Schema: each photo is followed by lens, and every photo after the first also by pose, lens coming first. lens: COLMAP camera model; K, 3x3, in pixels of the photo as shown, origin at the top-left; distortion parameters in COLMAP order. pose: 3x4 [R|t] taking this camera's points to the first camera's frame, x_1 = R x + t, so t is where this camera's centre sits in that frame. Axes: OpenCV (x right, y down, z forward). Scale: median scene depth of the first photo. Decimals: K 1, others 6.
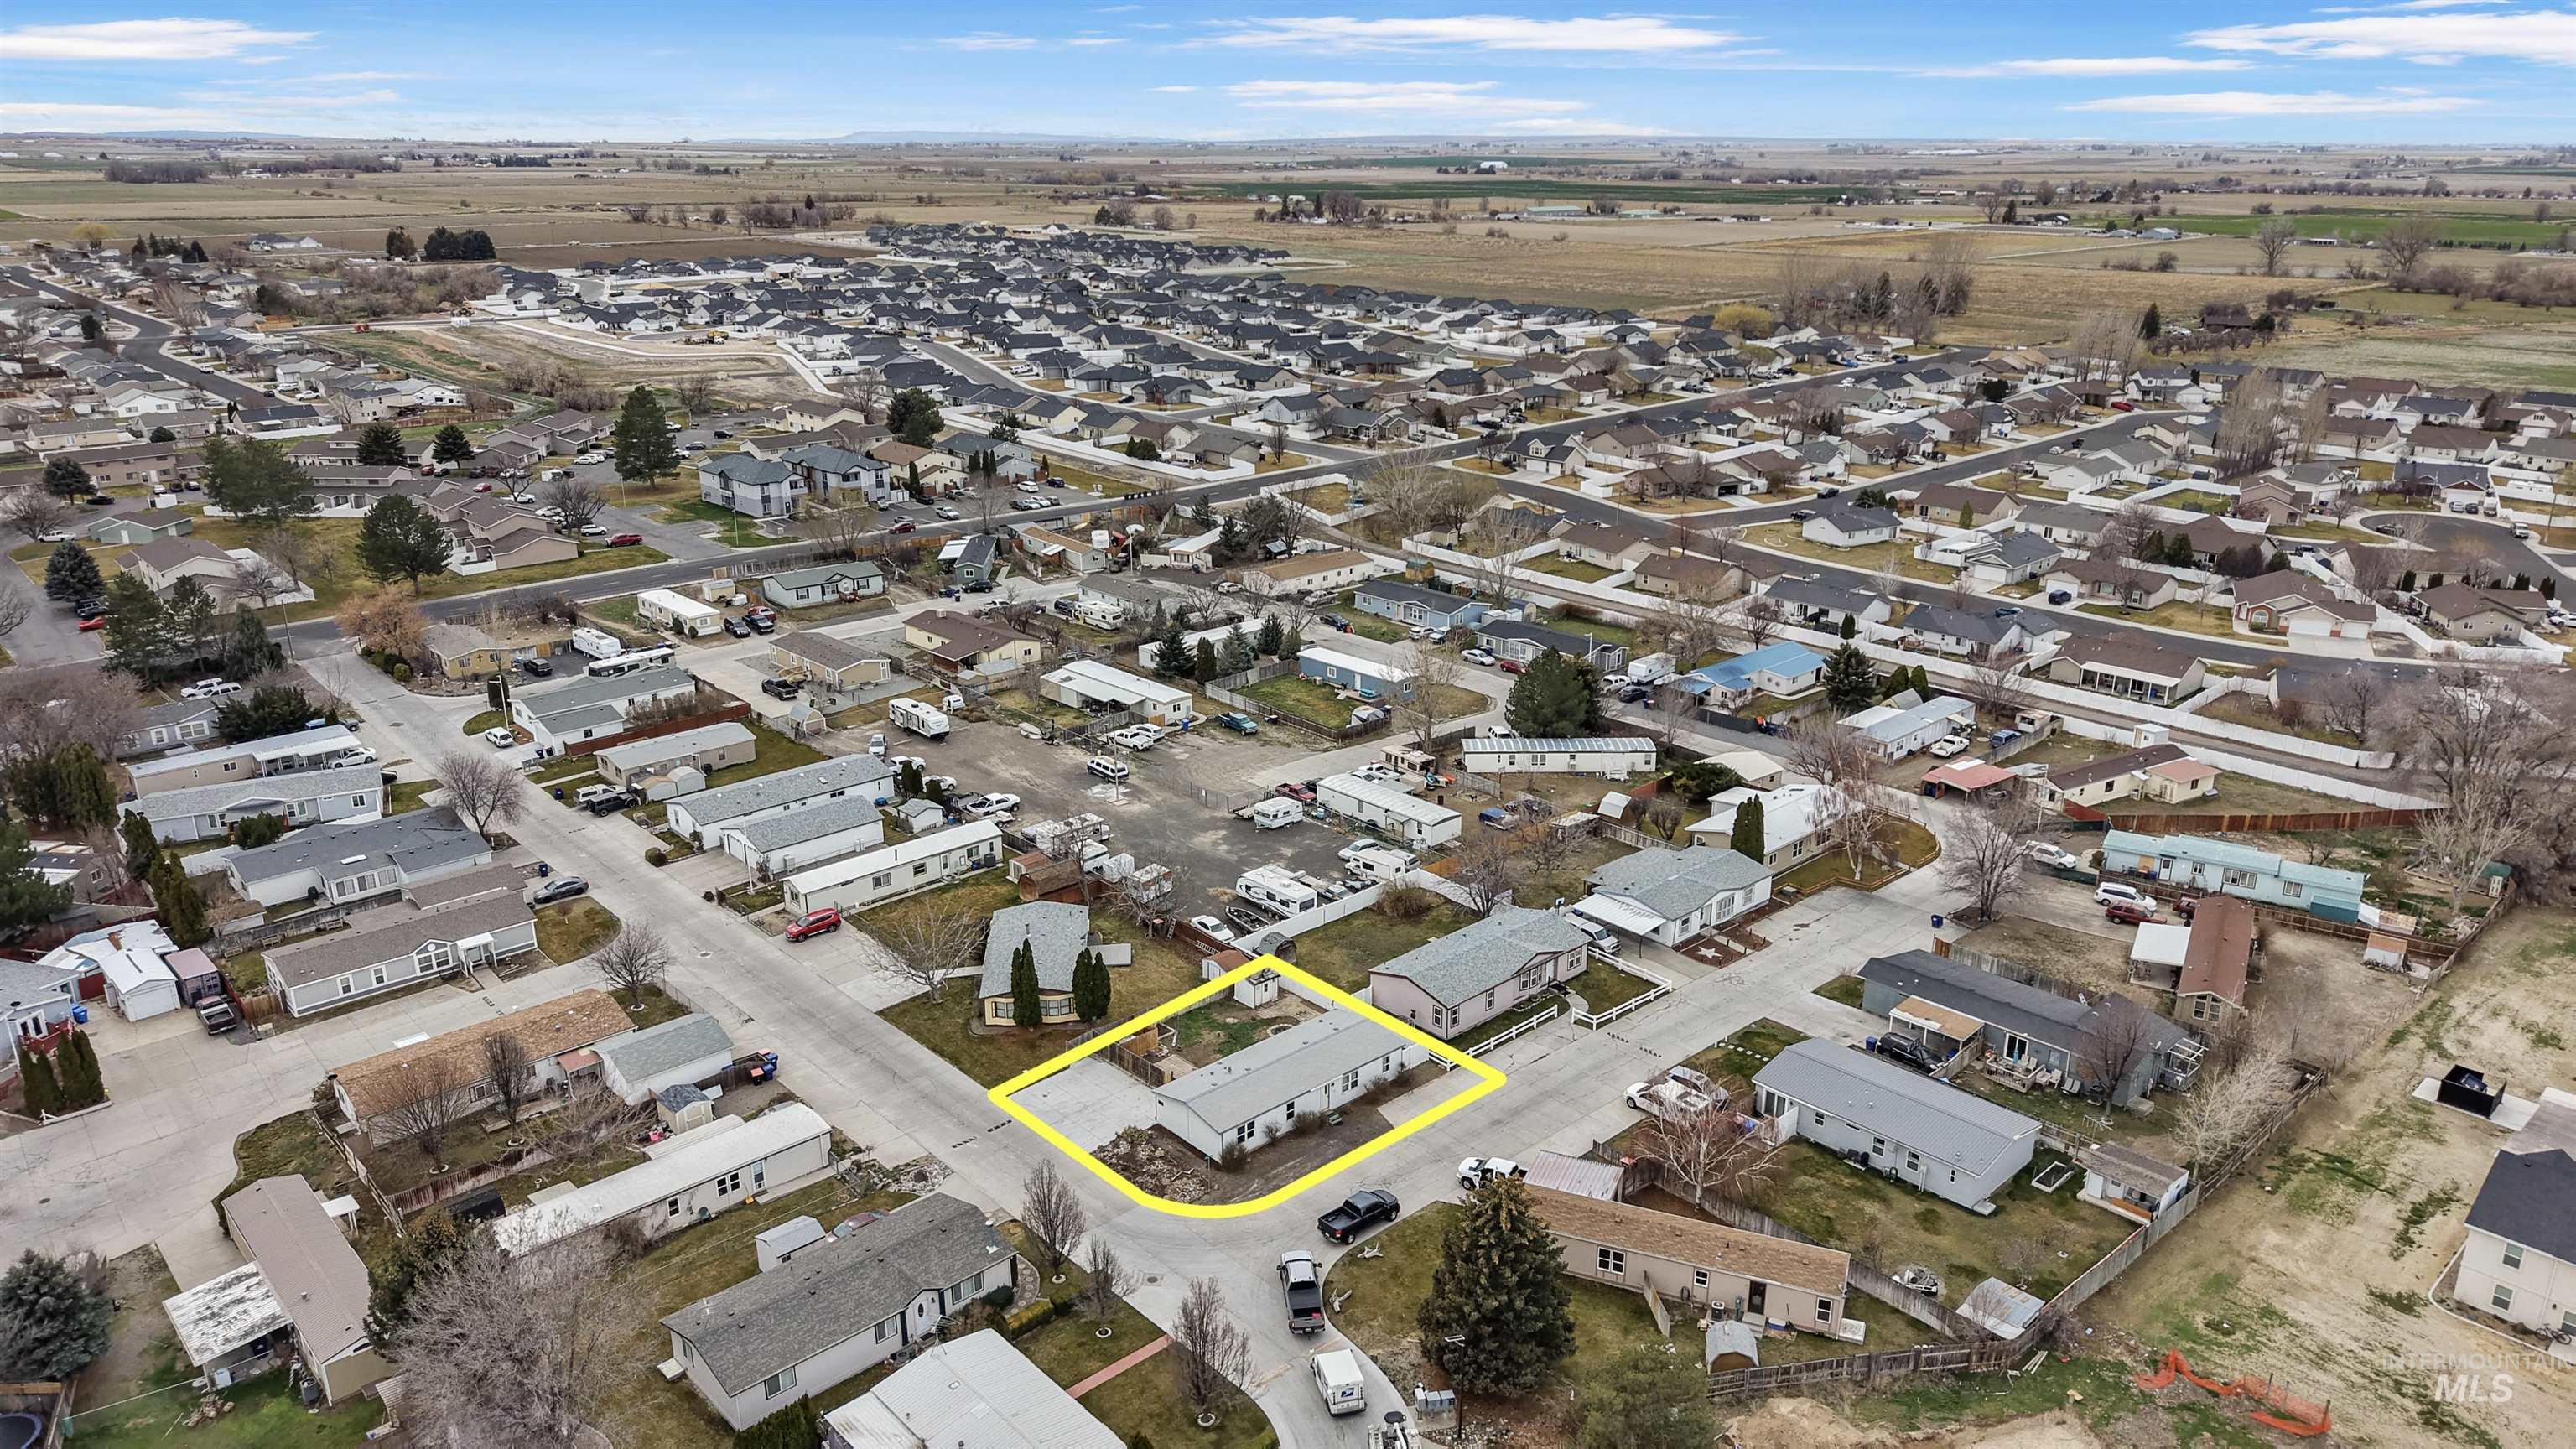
lens RADIAL K [[1724.2, 0, 1267.1], [0, 1724.2, 727.9], [0, 0, 1]] dist [0.008866, -0.003478]
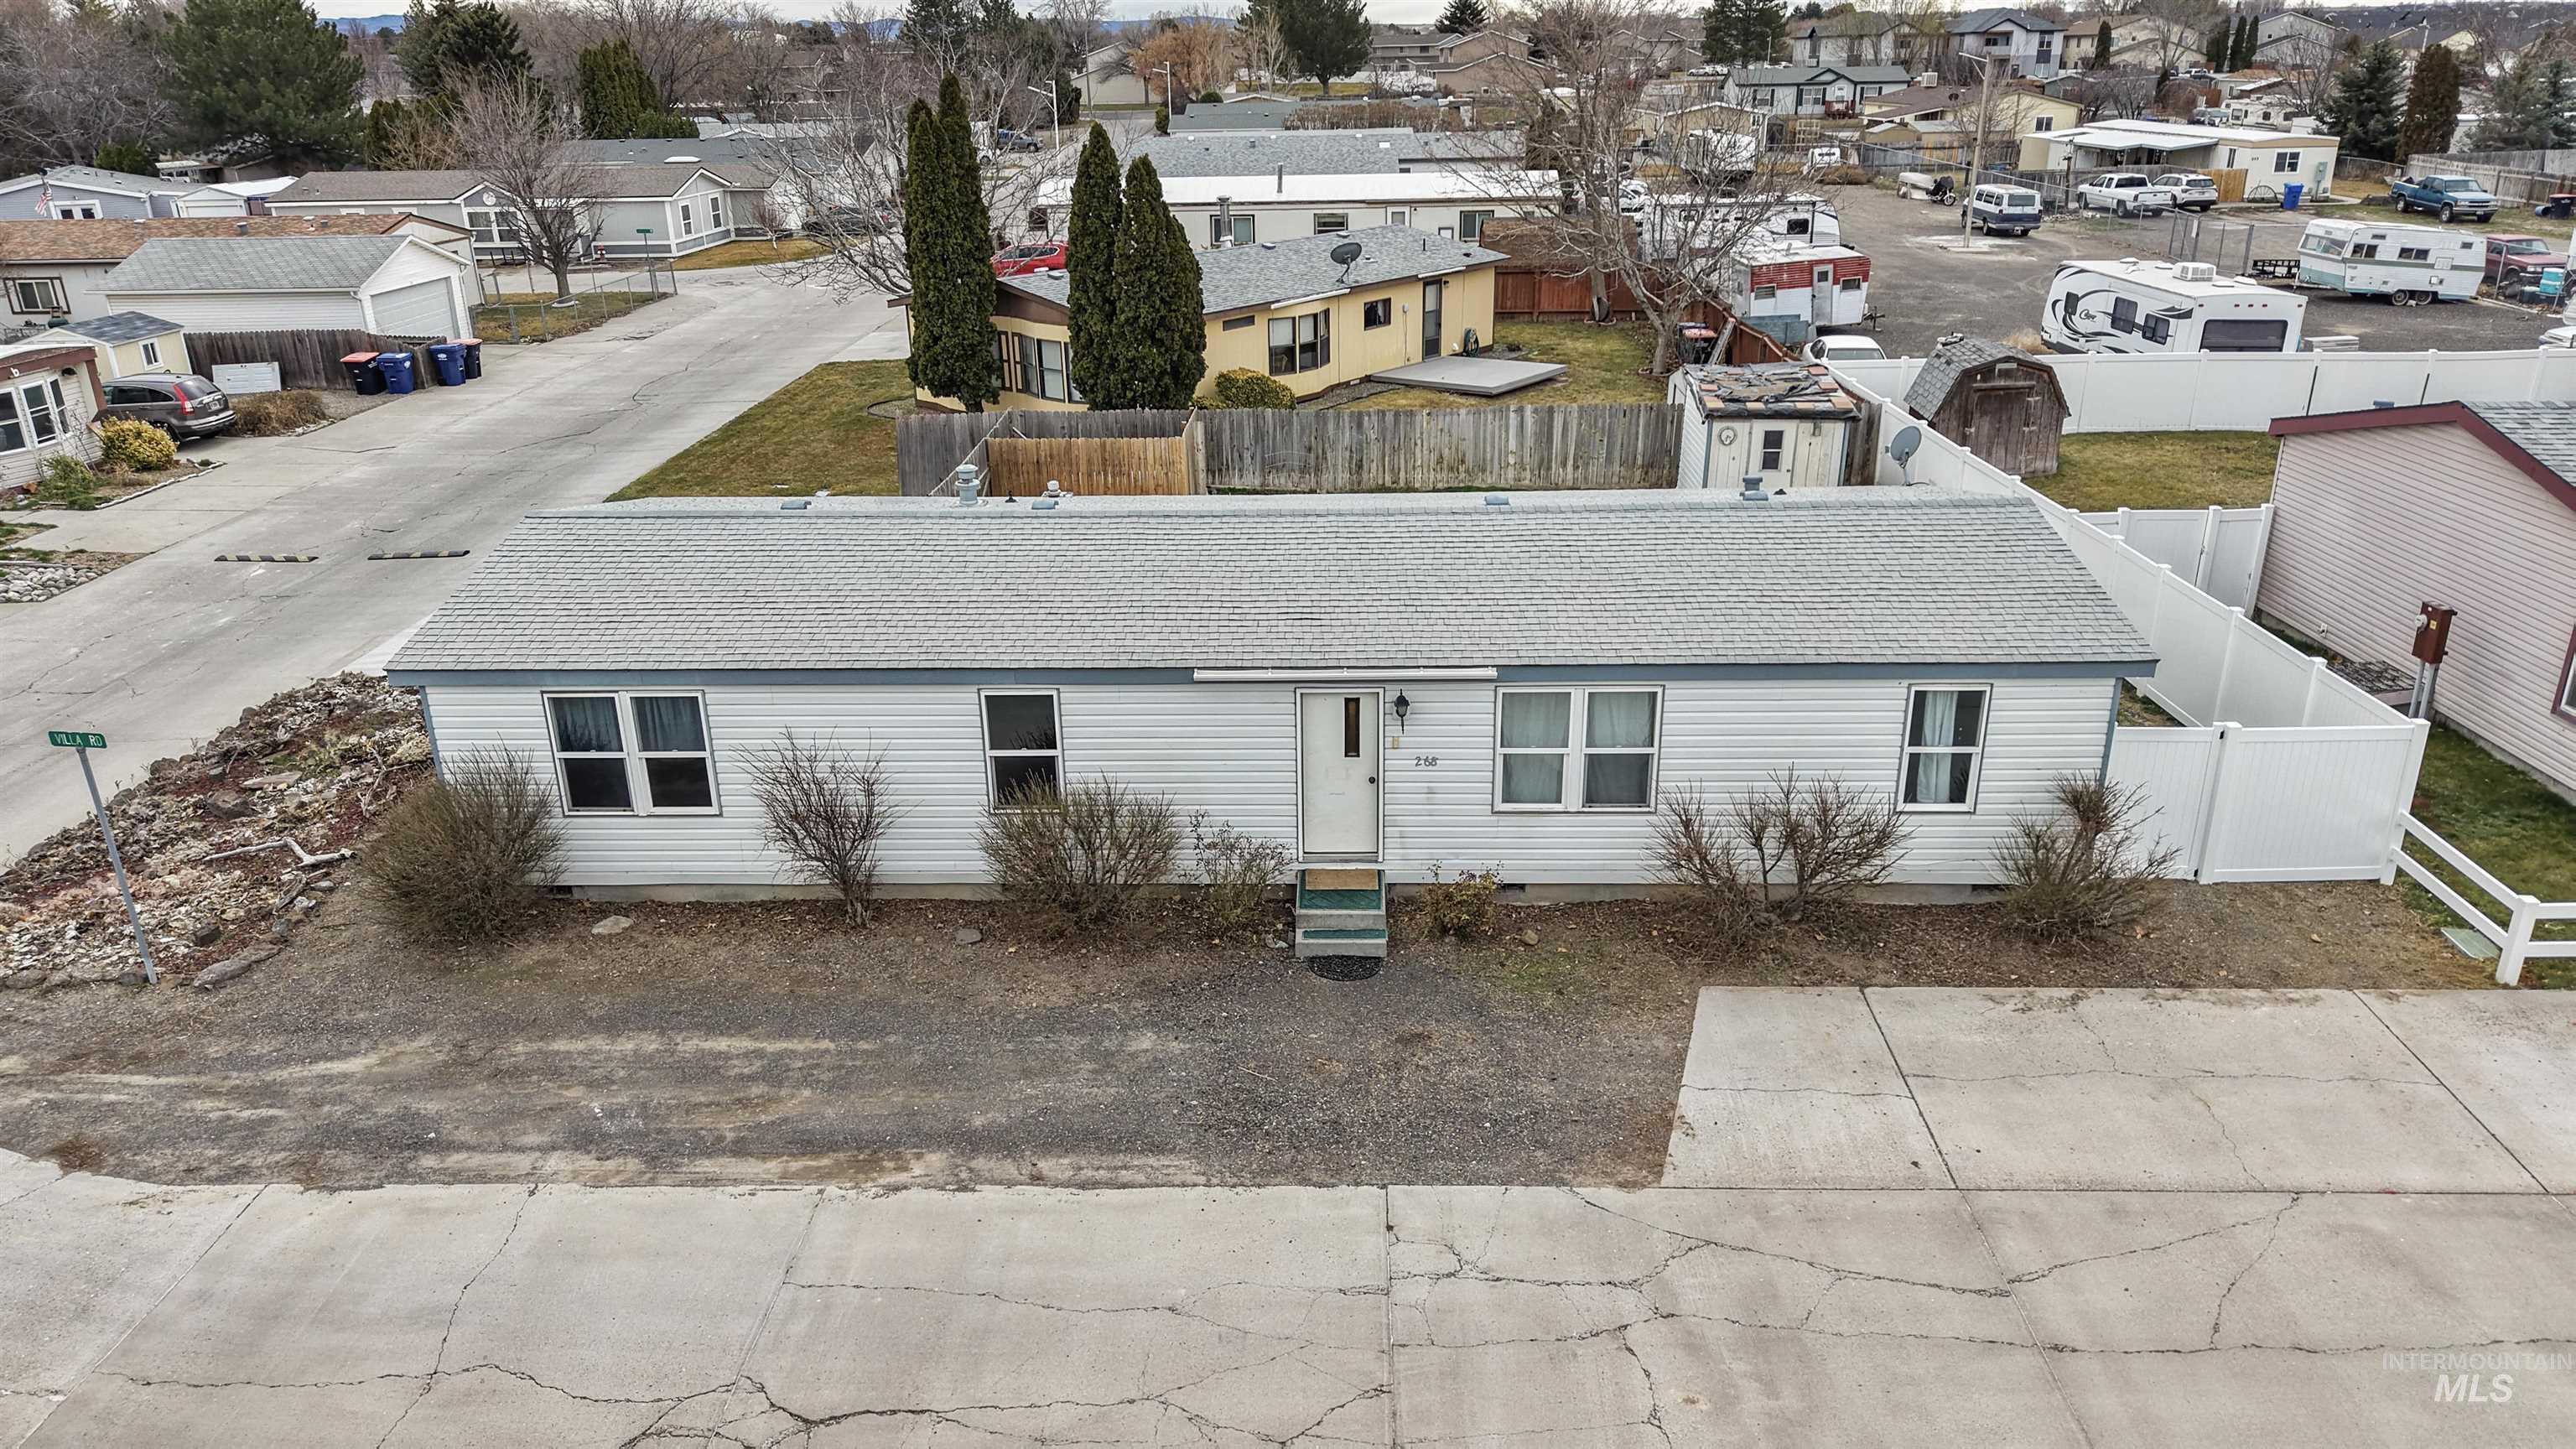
lens RADIAL K [[1724.2, 0, 1267.1], [0, 1724.2, 727.9], [0, 0, 1]] dist [0.008866, -0.003478]
pose [[0.719660, 0.248957, -0.648159, 0.125419], [-0.210091, 0.967826, 0.138474, 0.194370], [0.661779, 0.036518, 0.748809, 0.900475]]
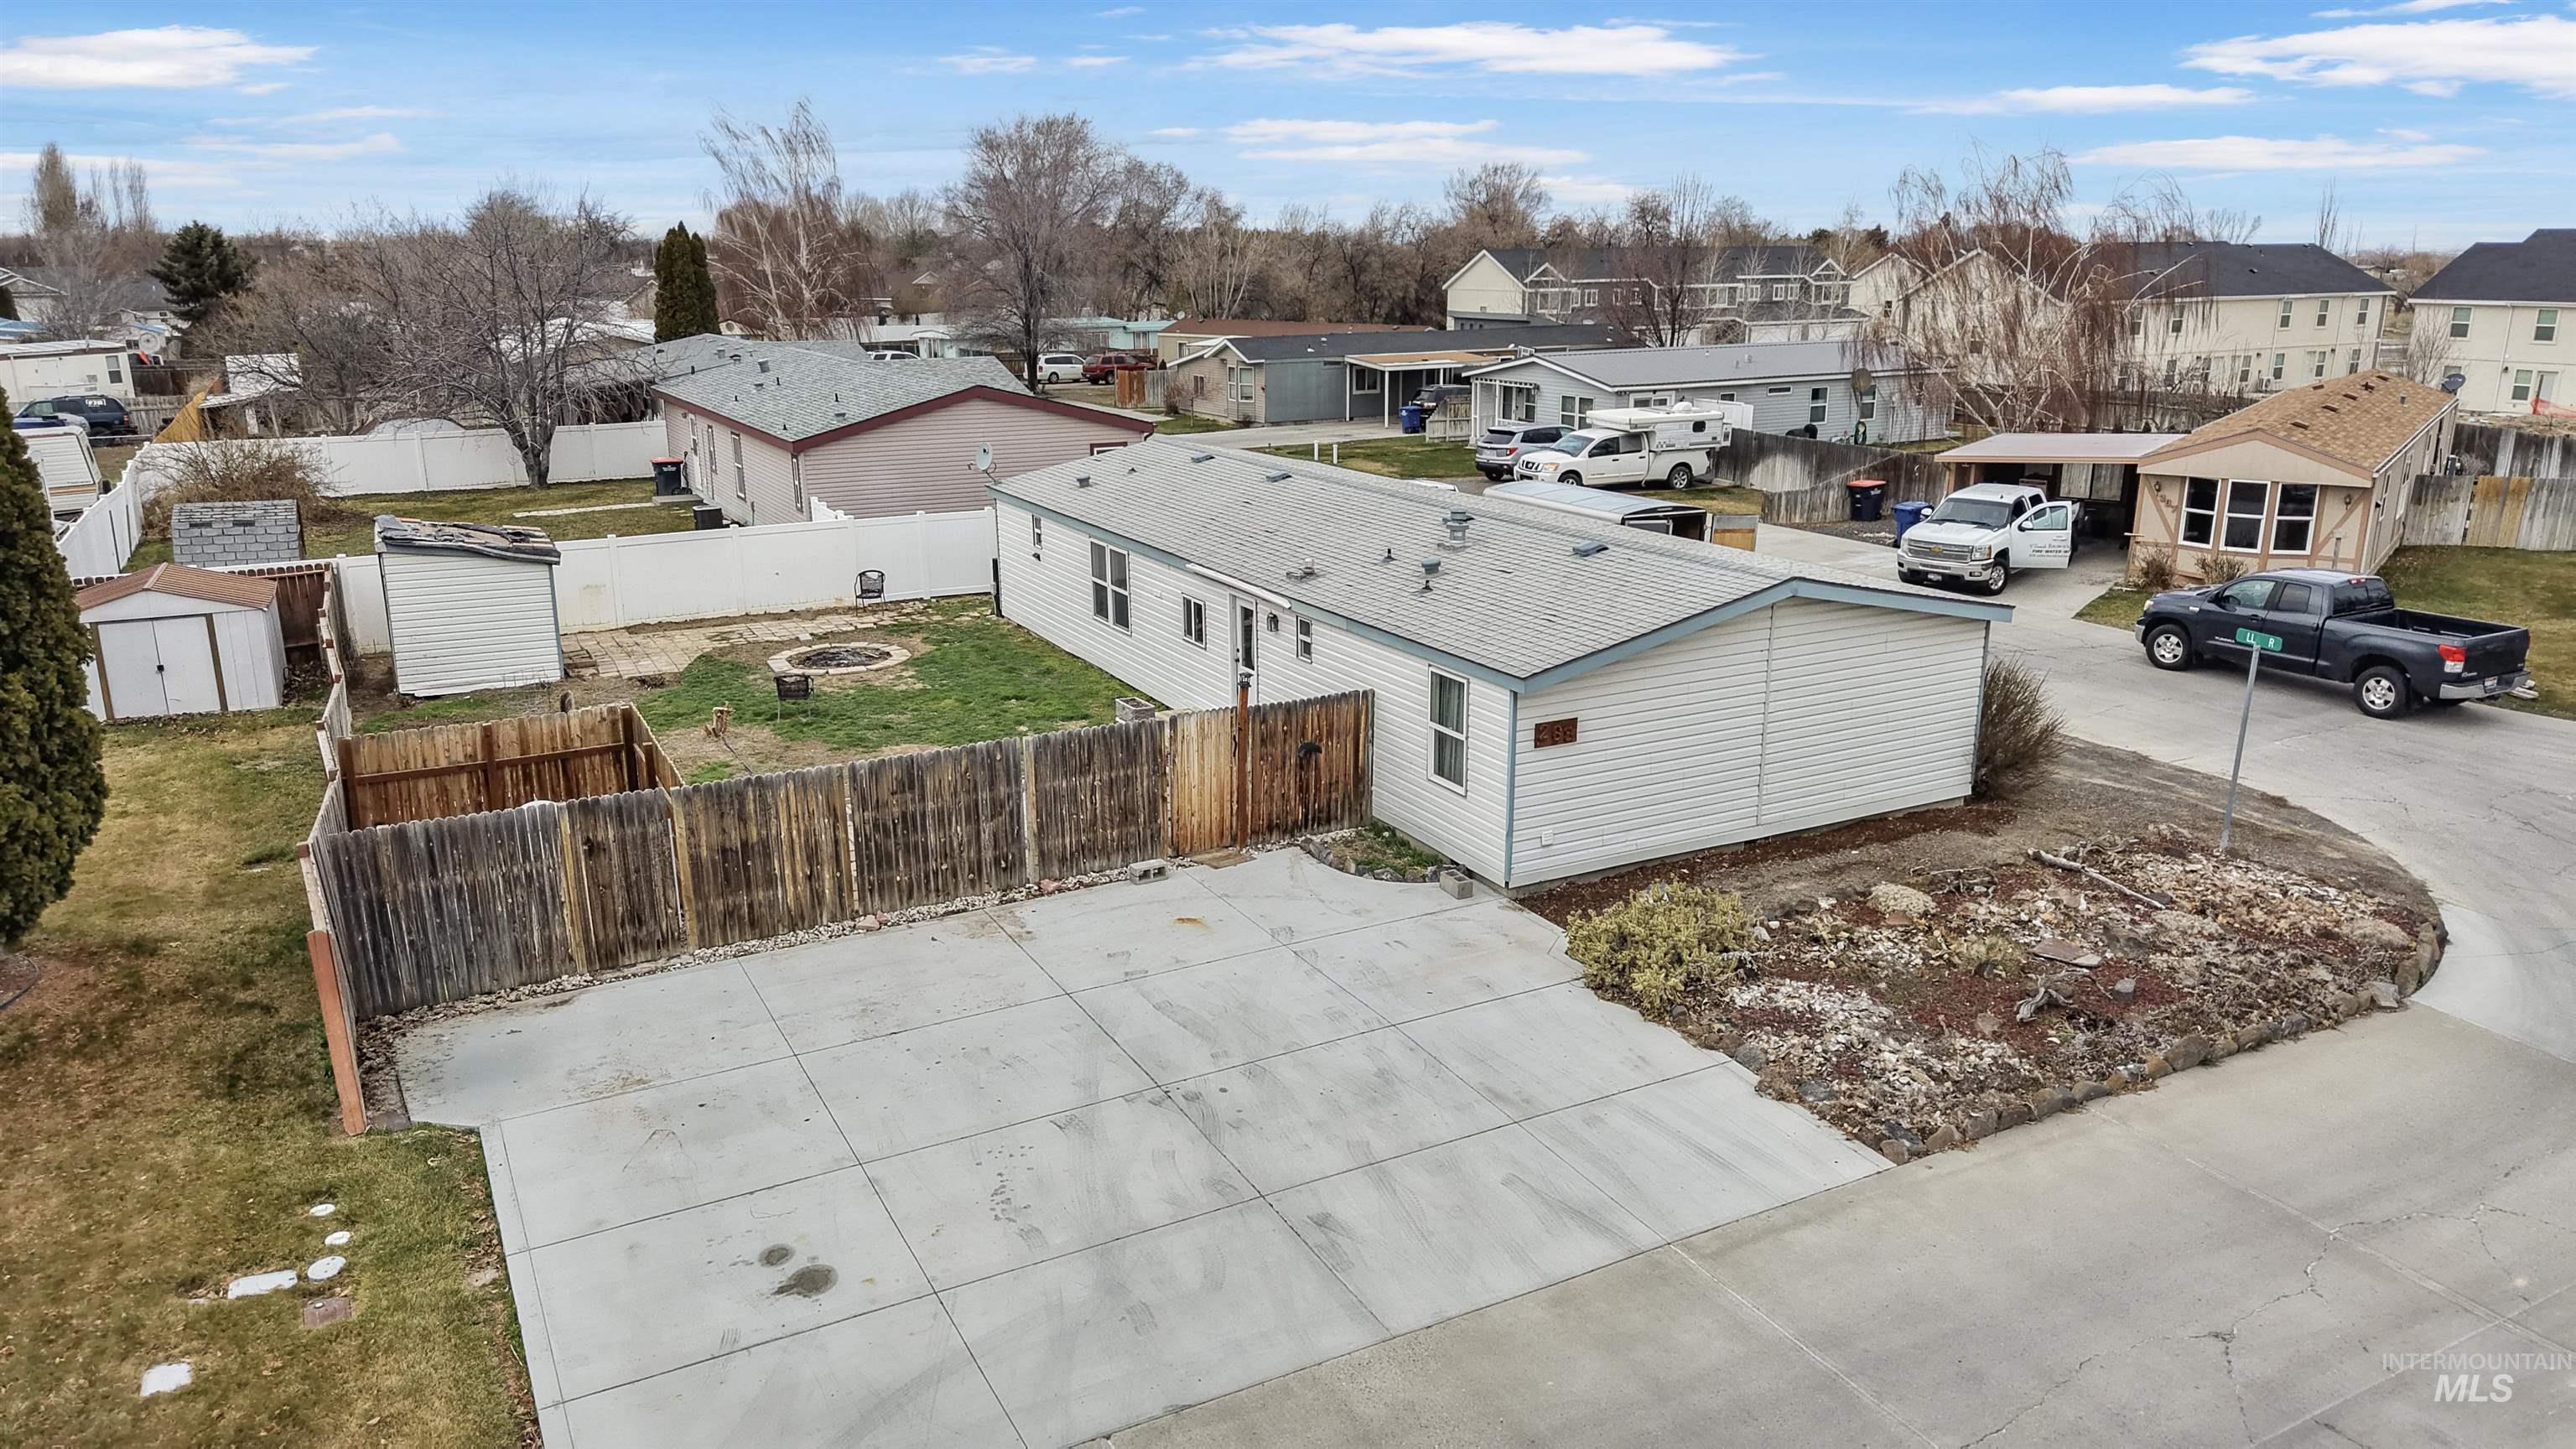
lens RADIAL K [[1725.1, 0, 1280.5], [0, 1725.1, 722.3], [0, 0, 1]] dist [0.075762, -0.107130]
pose [[0.235462, -0.245413, 0.940388, -0.217831], [0.311831, 0.935513, 0.166062, 0.183448], [-0.920499, 0.254141, 0.296806, 0.980606]]
